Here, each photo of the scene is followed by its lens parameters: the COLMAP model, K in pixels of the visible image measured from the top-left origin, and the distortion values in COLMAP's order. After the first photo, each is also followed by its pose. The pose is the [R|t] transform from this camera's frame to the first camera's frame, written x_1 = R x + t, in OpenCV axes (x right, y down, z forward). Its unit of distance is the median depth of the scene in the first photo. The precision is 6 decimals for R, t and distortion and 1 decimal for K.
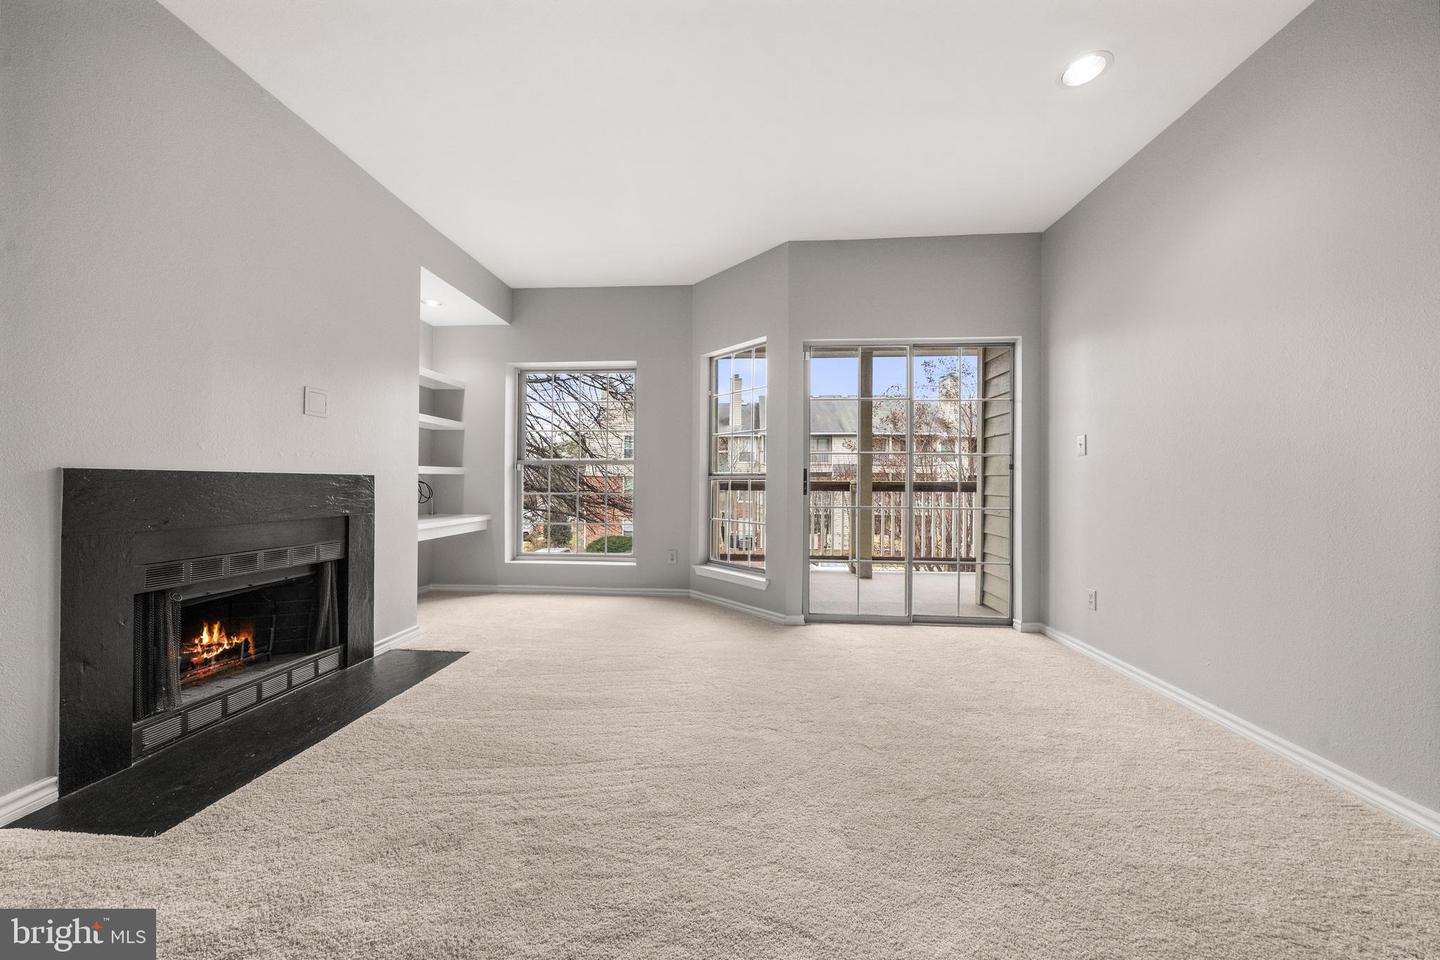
lens RADIAL K [[492.3, 0, 719.3], [0, 492.3, 480.2], [0, 0, 1]] dist [-0.000480, -0.000176]
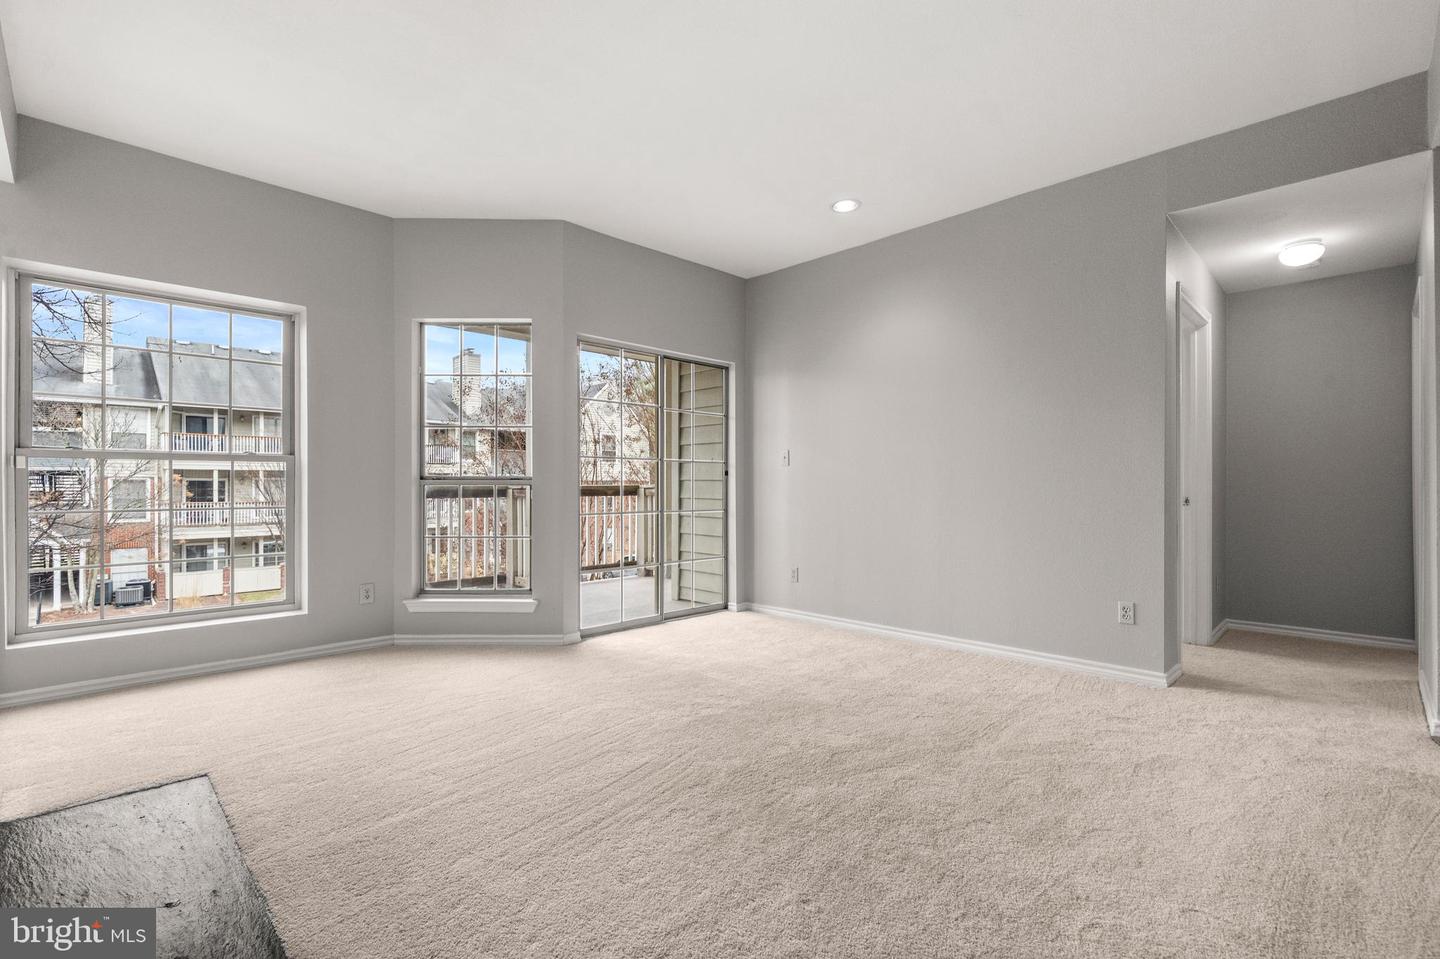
lens RADIAL K [[641.6, 0, 720.6], [0, 641.6, 482.5], [0, 0, 1]] dist [-0.000107, -0.000002]
pose [[0.658395, -0.001427, 0.752671, -0.537930], [0.000606, 0.999999, 0.001366, -0.006385], [-0.752672, -0.000443, 0.658395, 0.007465]]
